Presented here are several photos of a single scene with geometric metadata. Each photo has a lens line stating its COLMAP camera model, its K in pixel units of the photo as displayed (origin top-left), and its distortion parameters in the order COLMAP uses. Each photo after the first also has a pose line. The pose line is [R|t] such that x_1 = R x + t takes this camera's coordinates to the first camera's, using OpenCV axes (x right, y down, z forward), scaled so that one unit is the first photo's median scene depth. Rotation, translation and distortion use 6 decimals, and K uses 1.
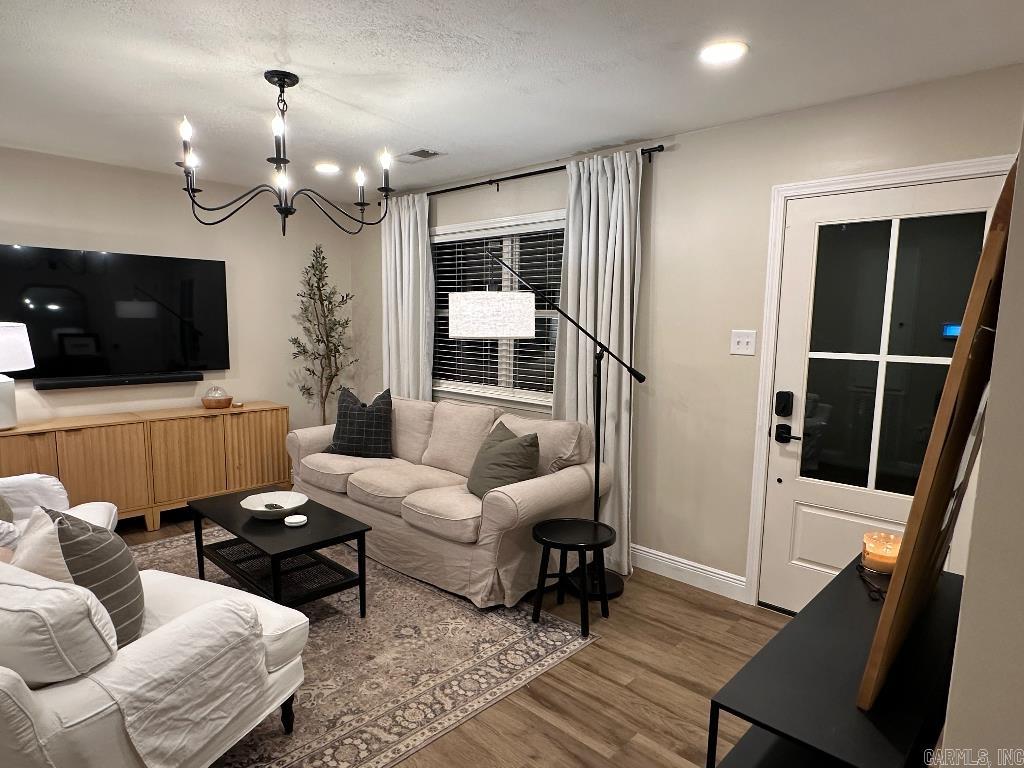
lens RADIAL K [[604.1, 0, 500.8], [0, 604.1, 401.4], [0, 0, 1]] dist [-0.008447, 0.003385]
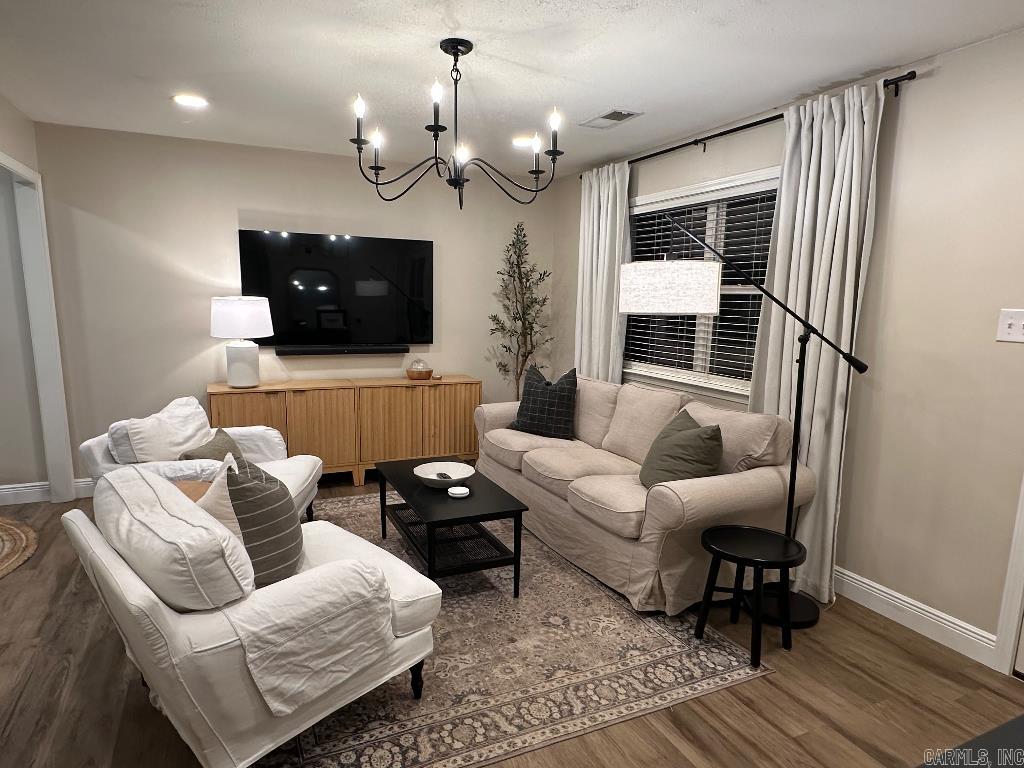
lens RADIAL K [[604.1, 0, 500.8], [0, 604.1, 401.4], [0, 0, 1]] dist [-0.008447, 0.003385]
pose [[0.932223, 0.064805, -0.356036, 0.076202], [-0.054710, 0.997765, 0.038362, 0.002245], [0.357726, -0.016283, 0.933685, 0.075006]]
